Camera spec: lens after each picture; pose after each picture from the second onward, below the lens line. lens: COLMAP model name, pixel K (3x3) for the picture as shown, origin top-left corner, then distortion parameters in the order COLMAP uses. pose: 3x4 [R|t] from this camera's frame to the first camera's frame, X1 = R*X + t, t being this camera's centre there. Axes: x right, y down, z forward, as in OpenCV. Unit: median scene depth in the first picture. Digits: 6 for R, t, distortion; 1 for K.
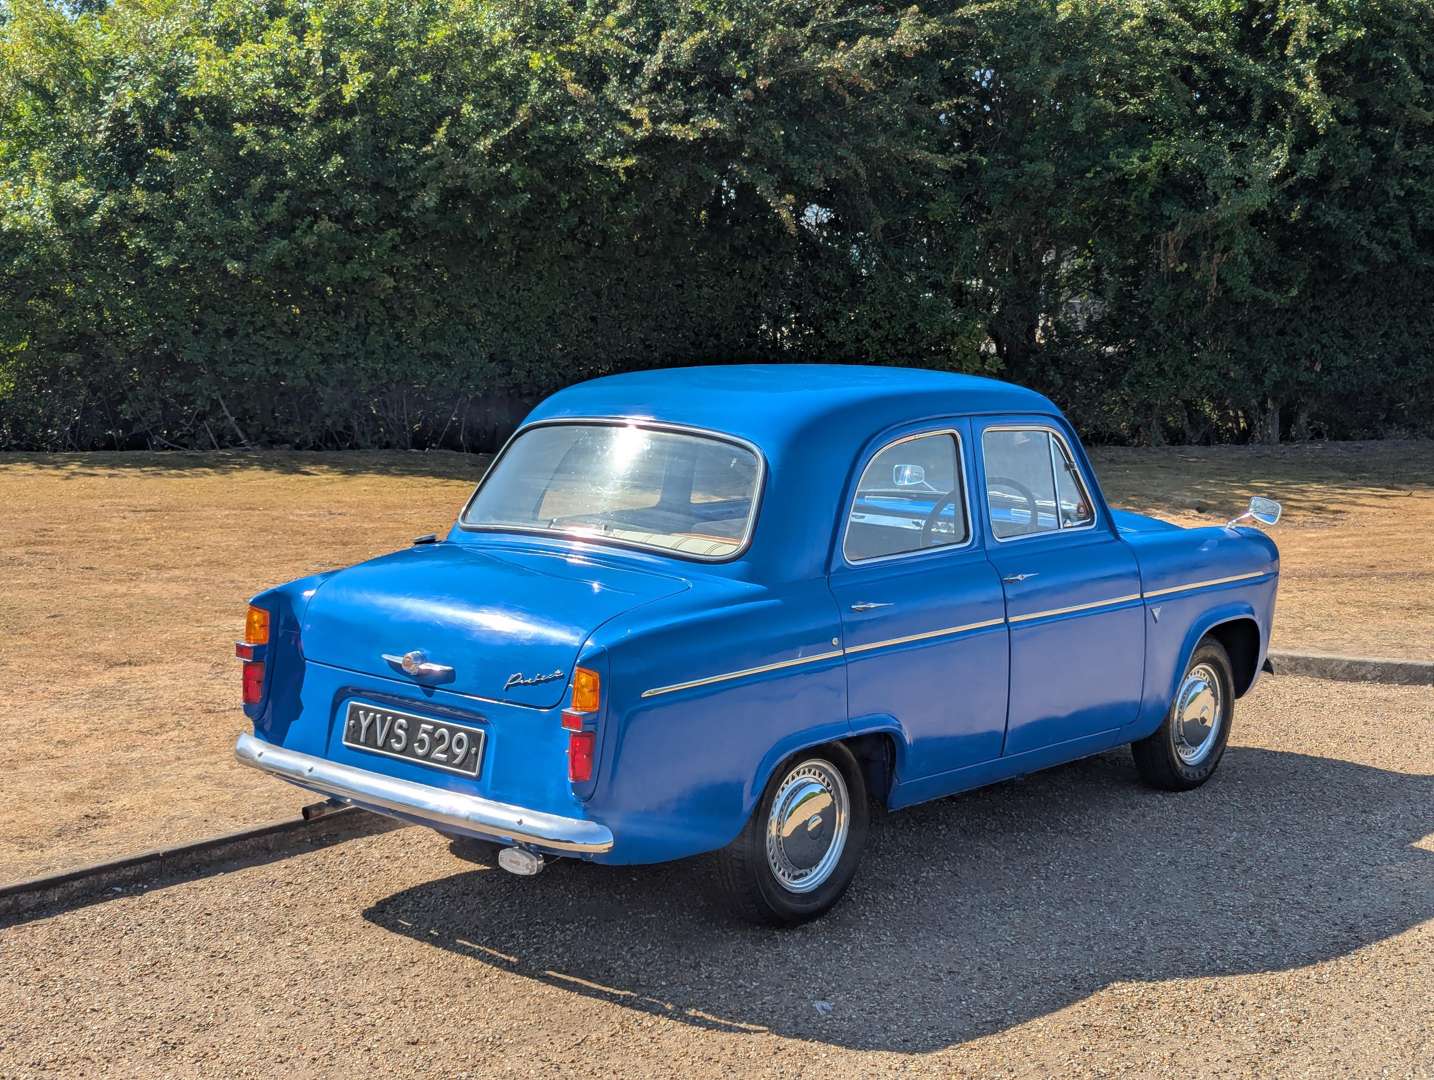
lens RADIAL K [[2030.6, 0, 717.0], [0, 2030.6, 540.0], [0, 0, 1]] dist [0.207641, -0.728685]
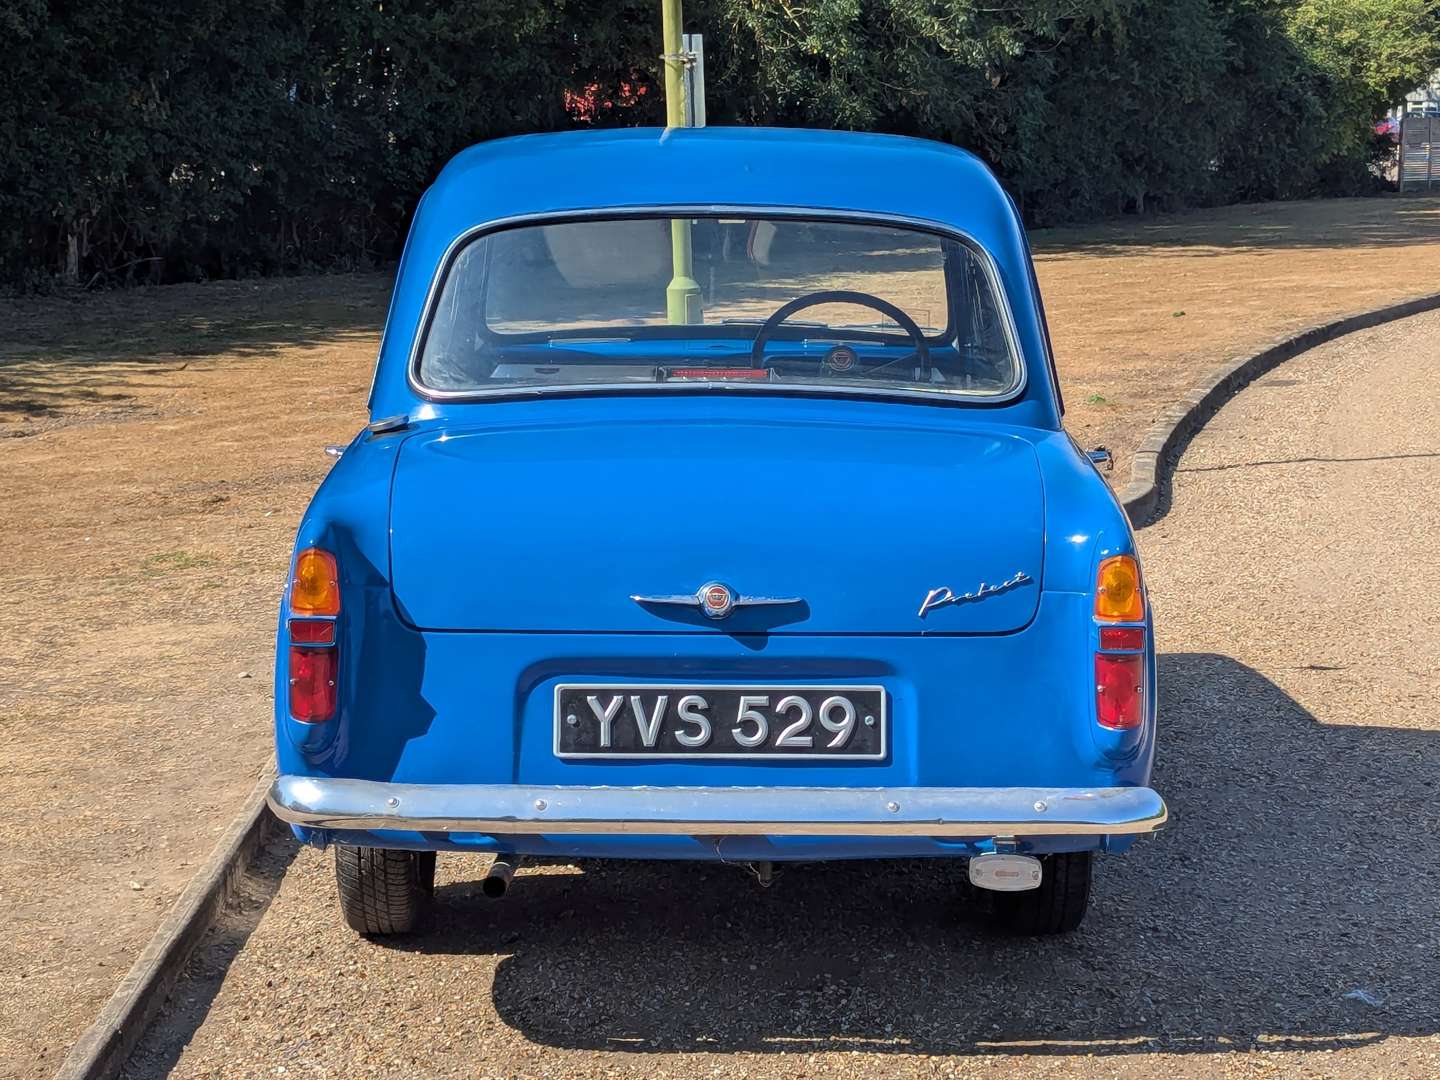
lens RADIAL K [[3003.8, 0, 720.0], [0, 3003.8, 540.0], [0, 0, 1]] dist [0.438331, -2.510740]
pose [[0.754245, -0.102173, 0.648595, -0.711196], [0.089564, 0.994595, 0.052525, -0.005036], [-0.650456, 0.018474, 0.759319, 0.302994]]
